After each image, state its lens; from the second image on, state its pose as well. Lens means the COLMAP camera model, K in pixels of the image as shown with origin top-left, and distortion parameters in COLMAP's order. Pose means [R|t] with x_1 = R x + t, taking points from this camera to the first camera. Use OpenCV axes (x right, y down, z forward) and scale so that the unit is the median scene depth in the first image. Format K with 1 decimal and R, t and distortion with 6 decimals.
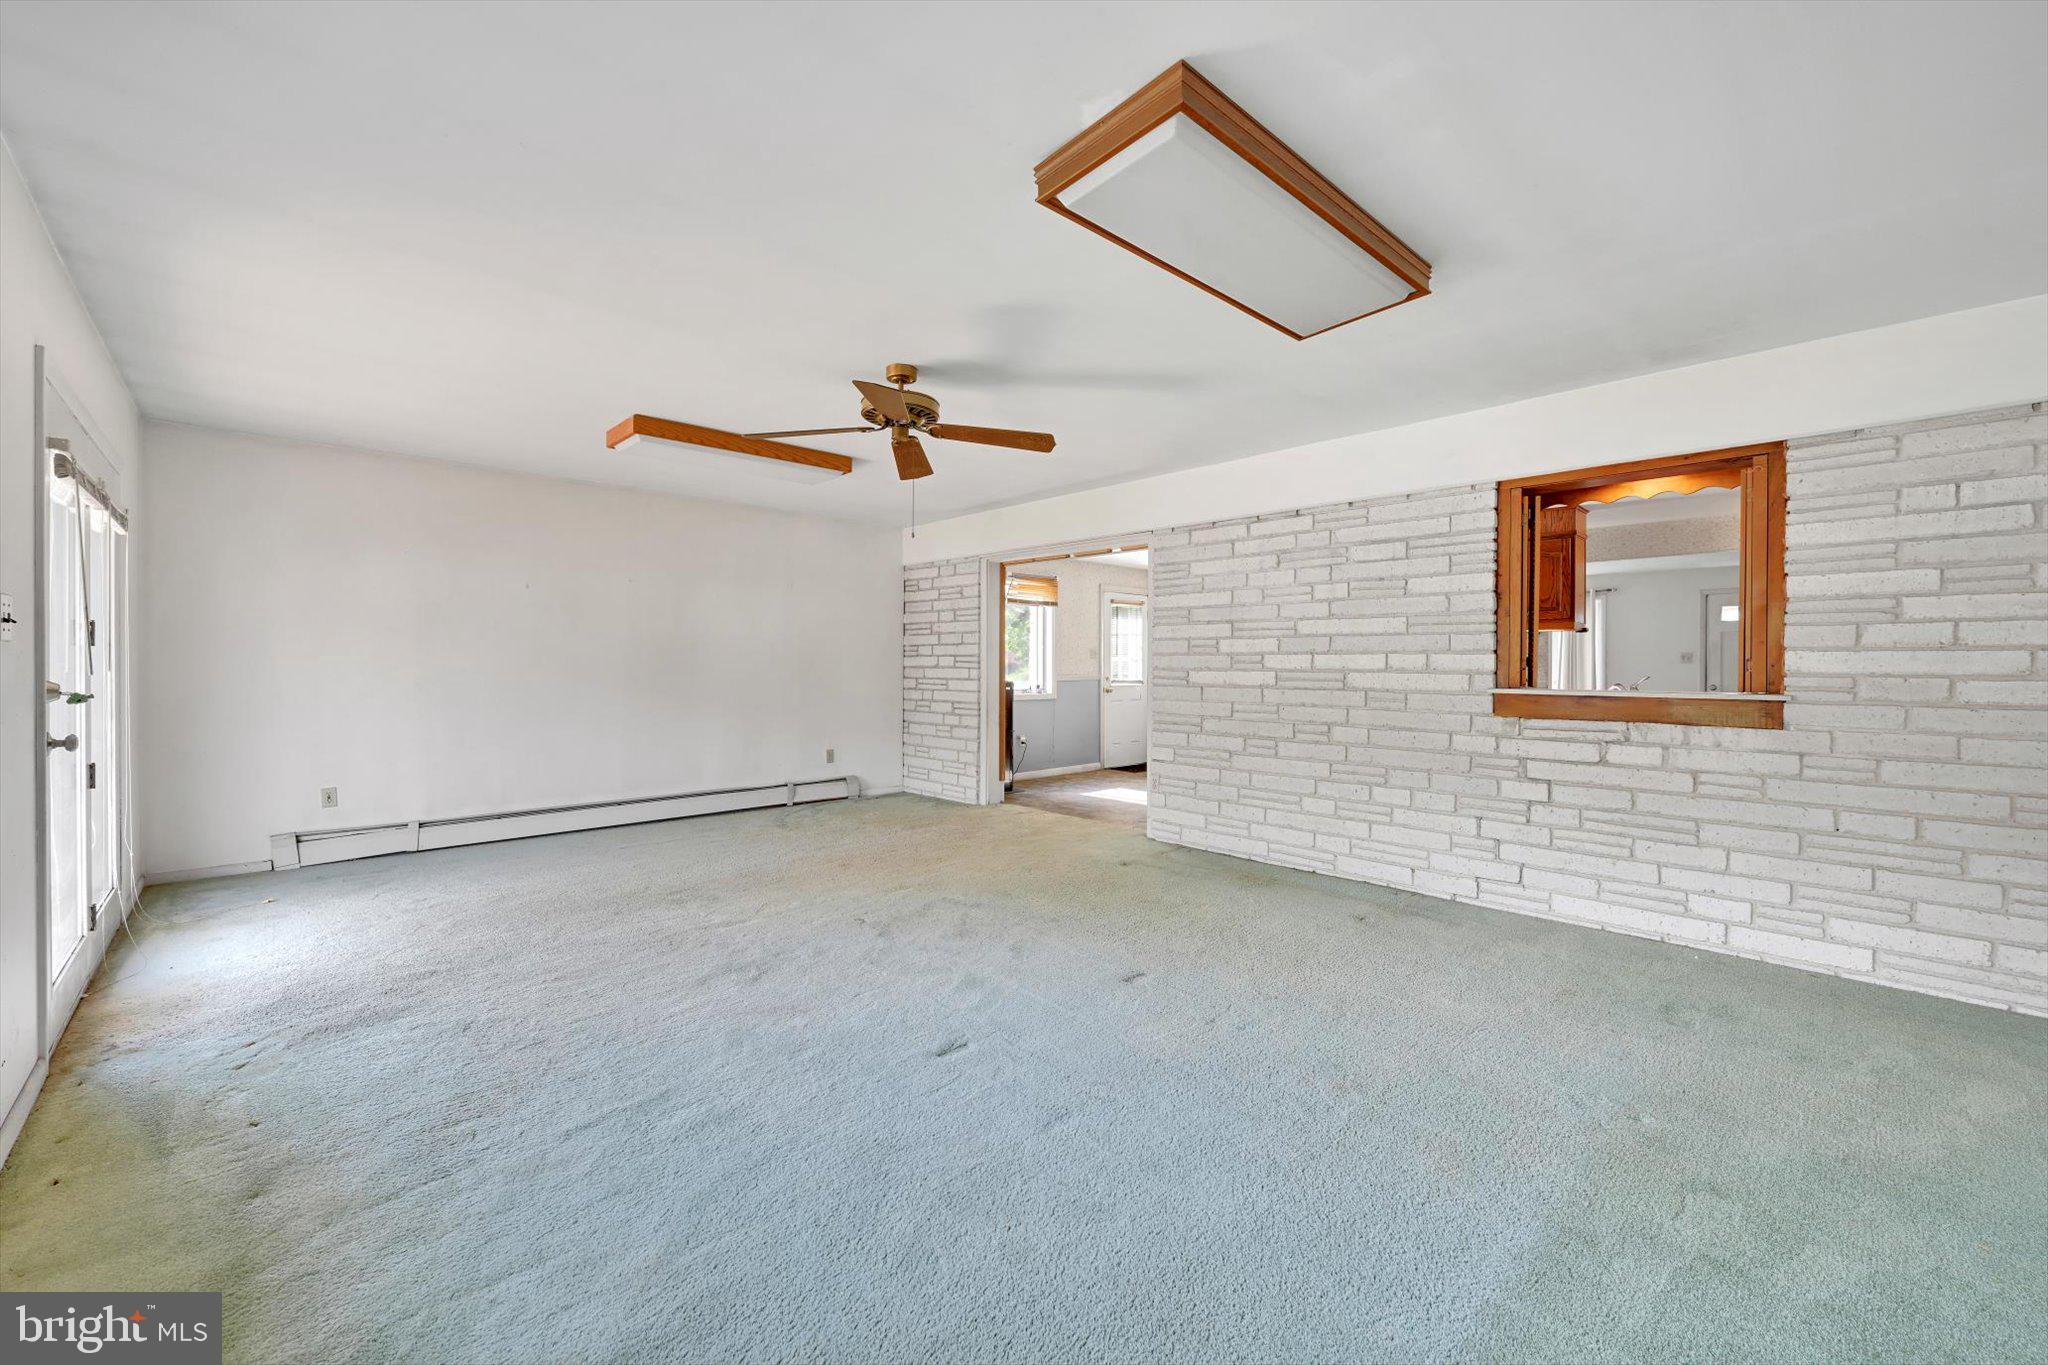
lens RADIAL K [[821.8, 0, 1018.9], [0, 821.8, 676.5], [0, 0, 1]] dist [0.015189, -0.000091]
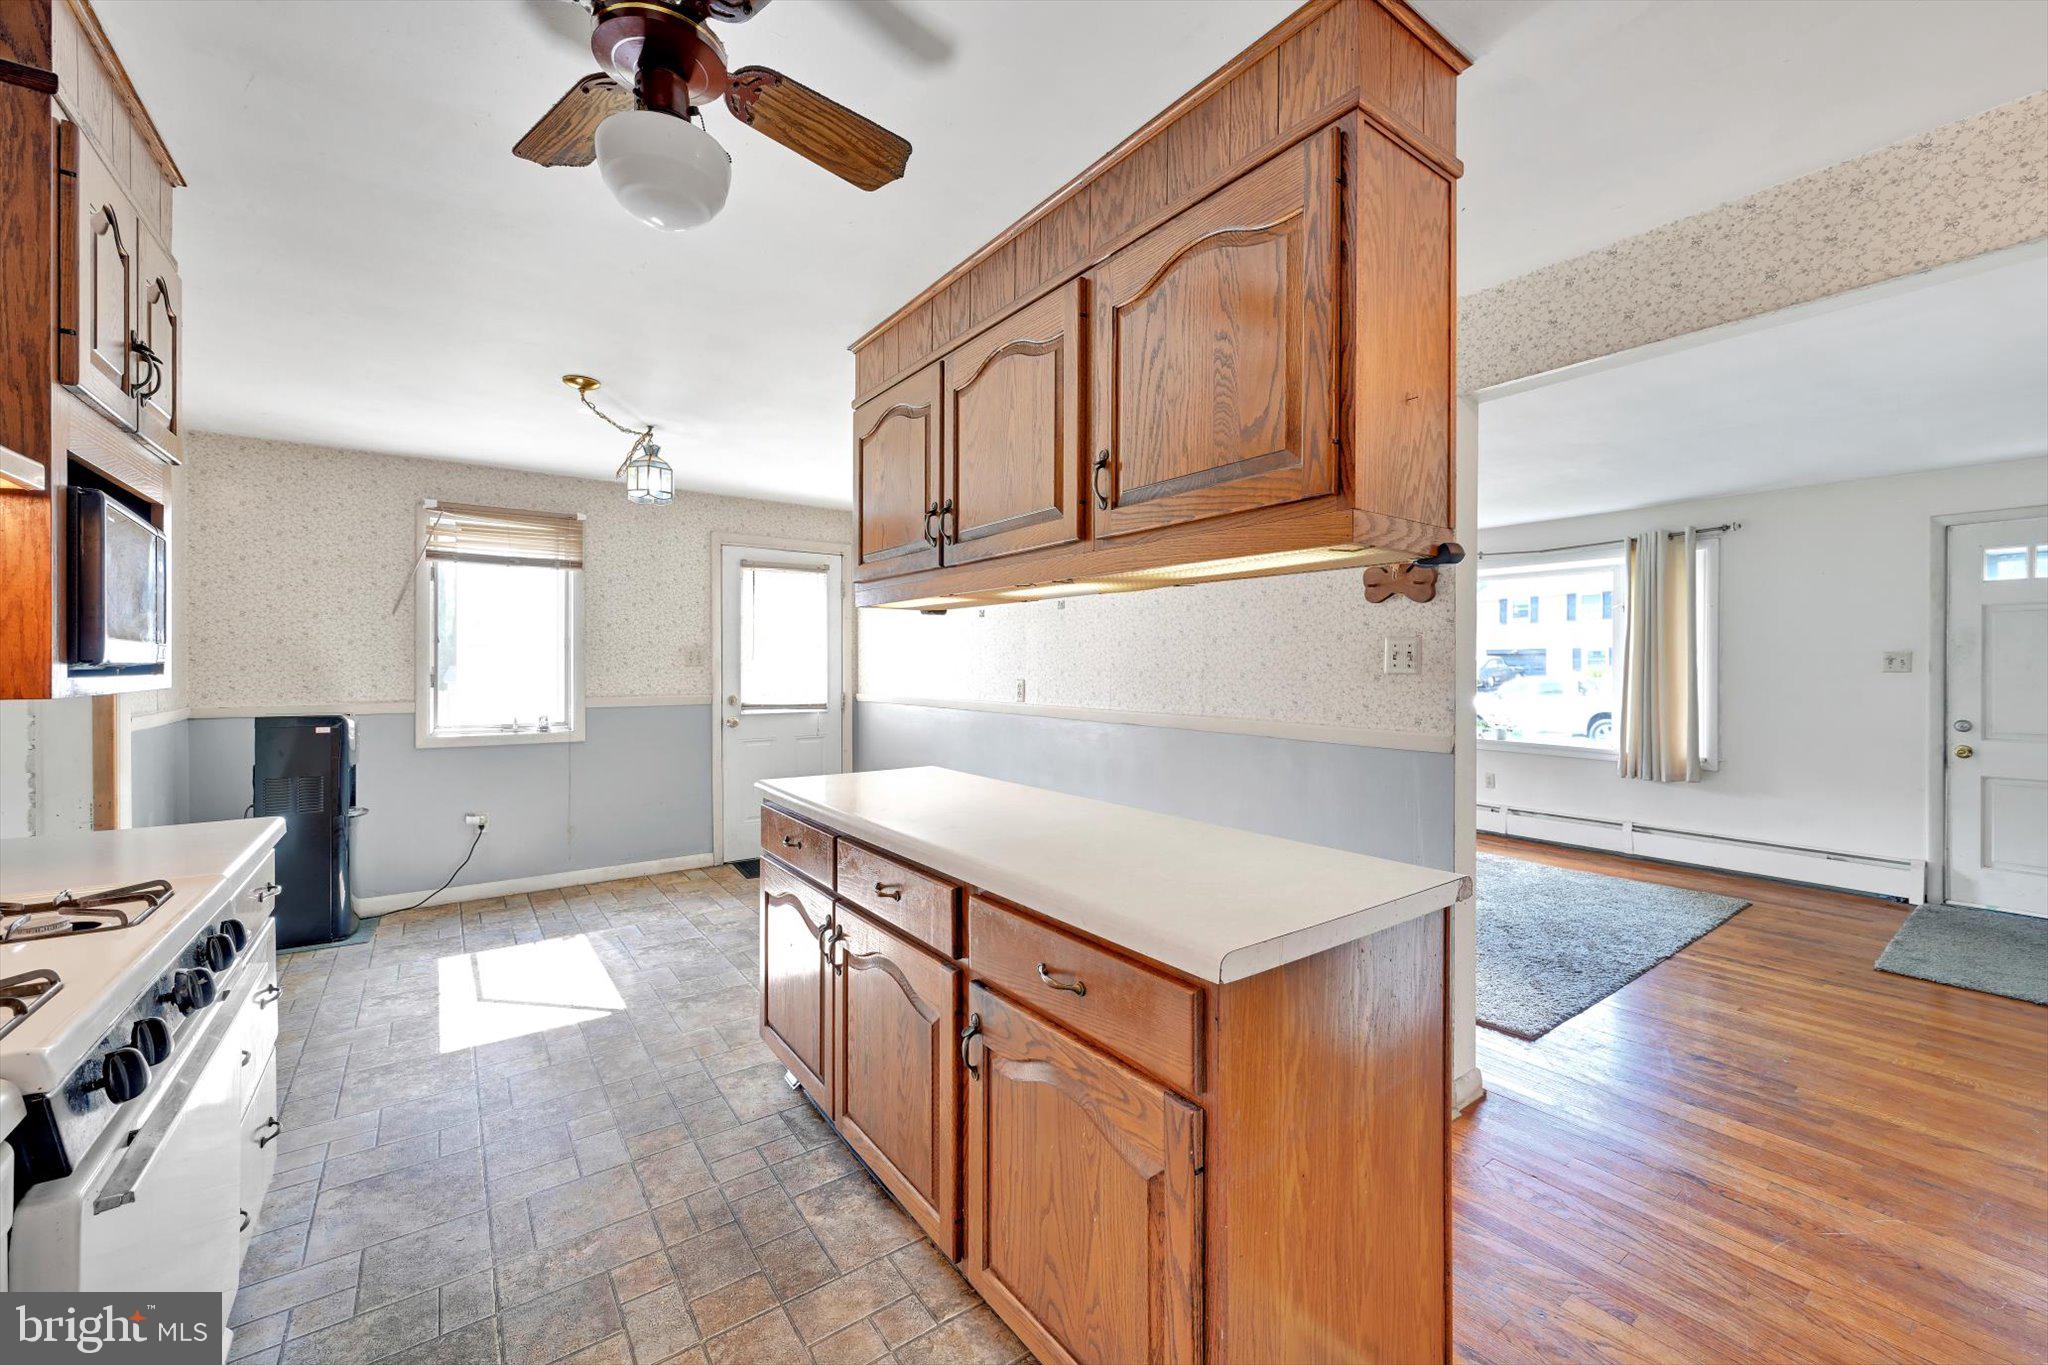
lens RADIAL K [[815.0, 0, 1018.1], [0, 815.0, 666.4], [0, 0, 1]] dist [-0.000095, -0.000177]
pose [[0.991444, -0.001421, -0.130526, 0.375658], [0.000324, 0.999964, -0.008427, -0.016444], [0.130534, 0.008312, 0.991409, 0.484102]]
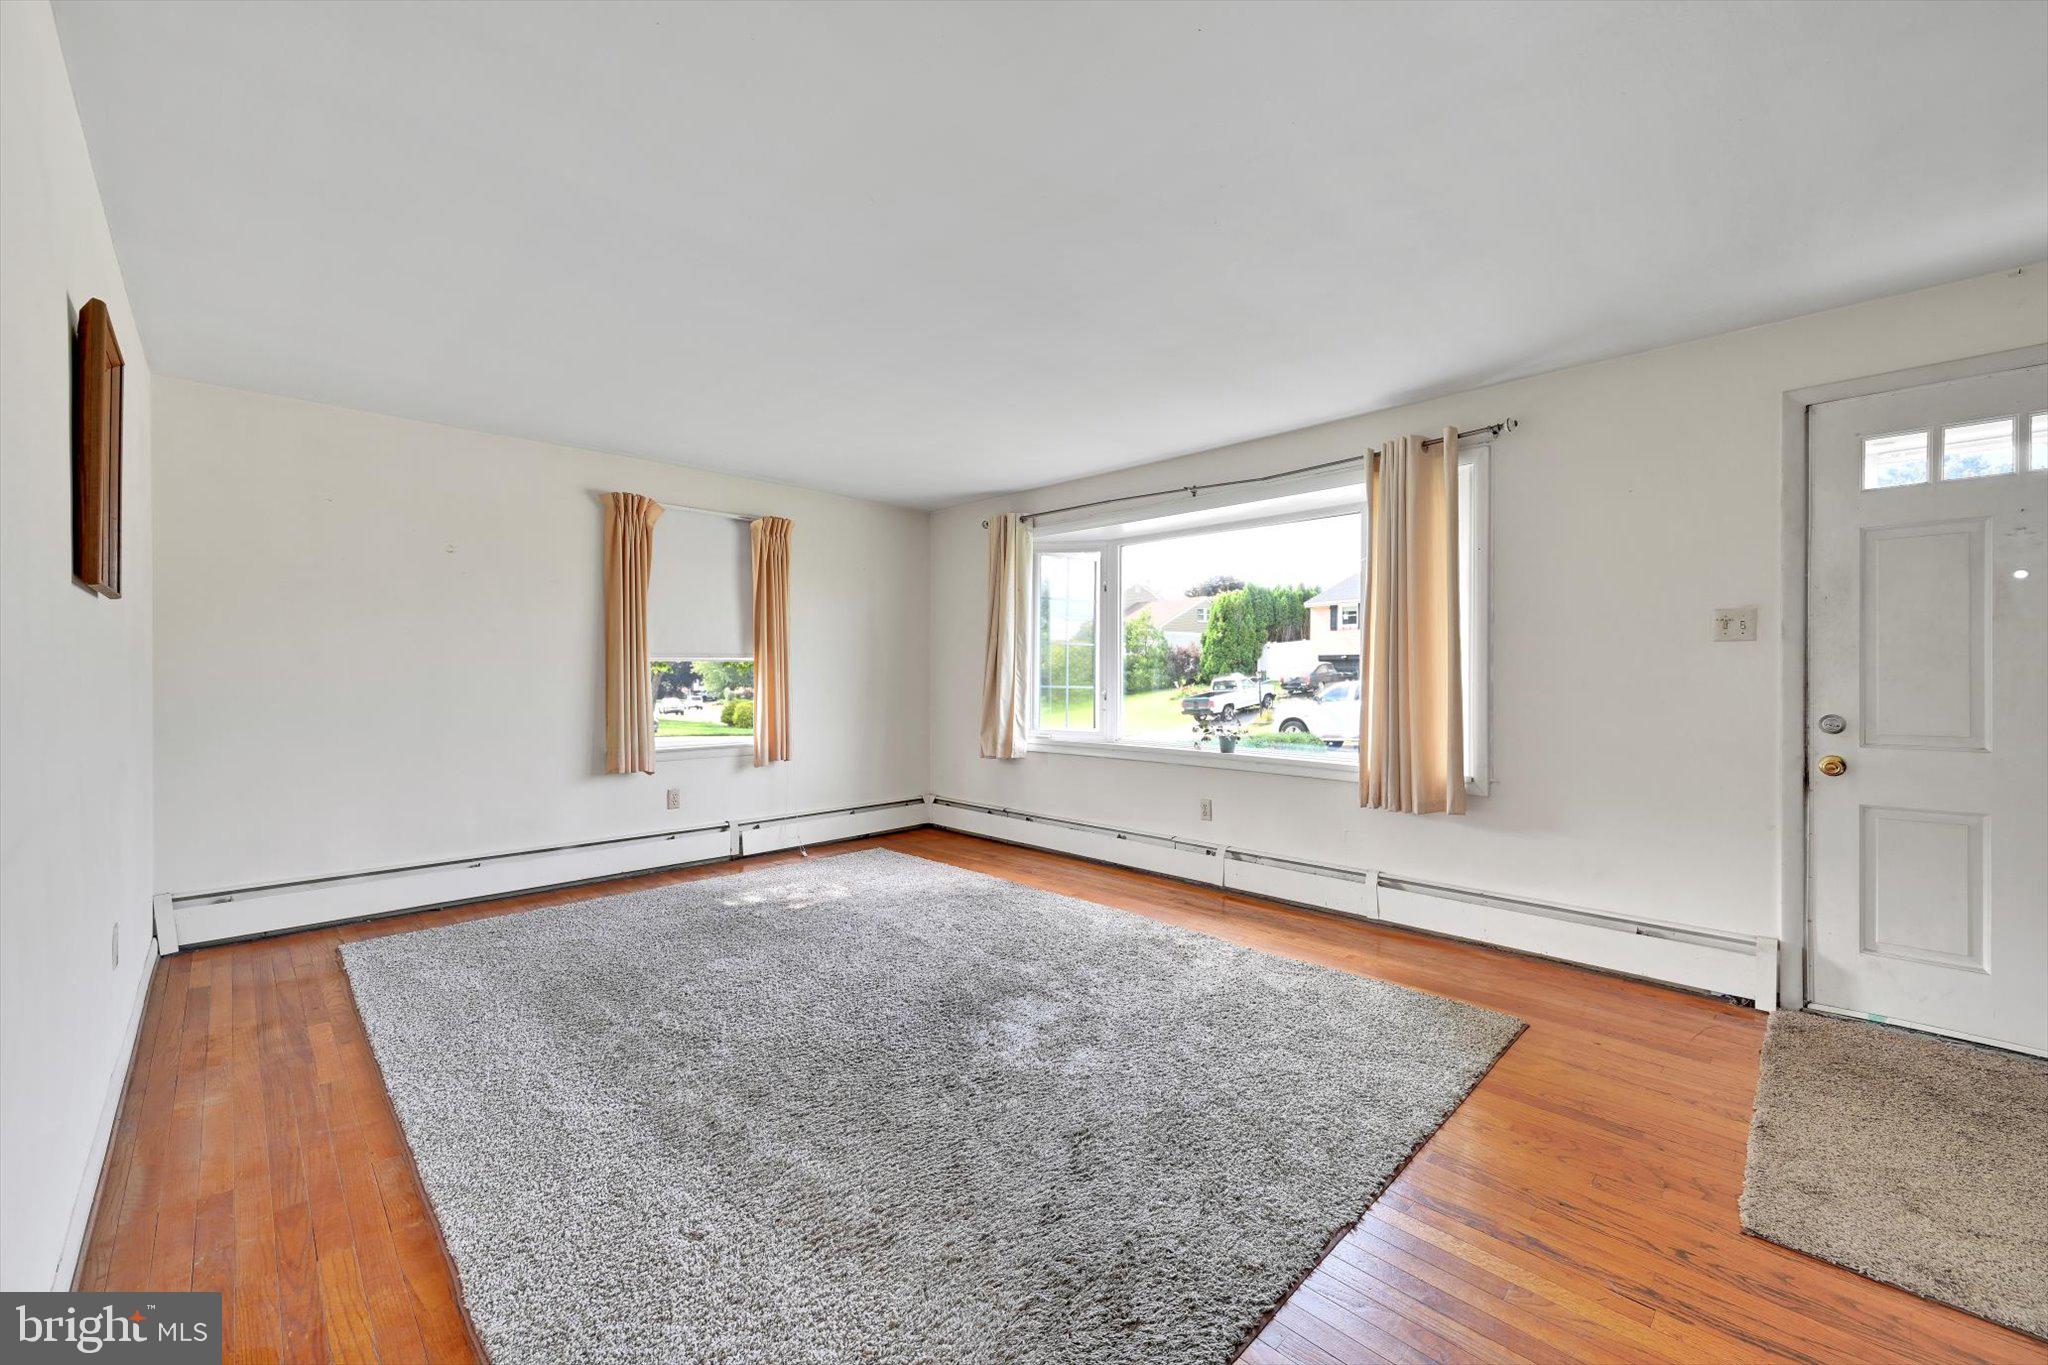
lens RADIAL K [[821.8, 0, 1018.9], [0, 821.8, 676.5], [0, 0, 1]] dist [0.015189, -0.000091]
pose [[0.999682, -0.003547, 0.024947, 0.550843], [0.003747, 0.999961, -0.007966, -0.002177], [-0.024917, 0.008057, 0.999657, 0.723140]]
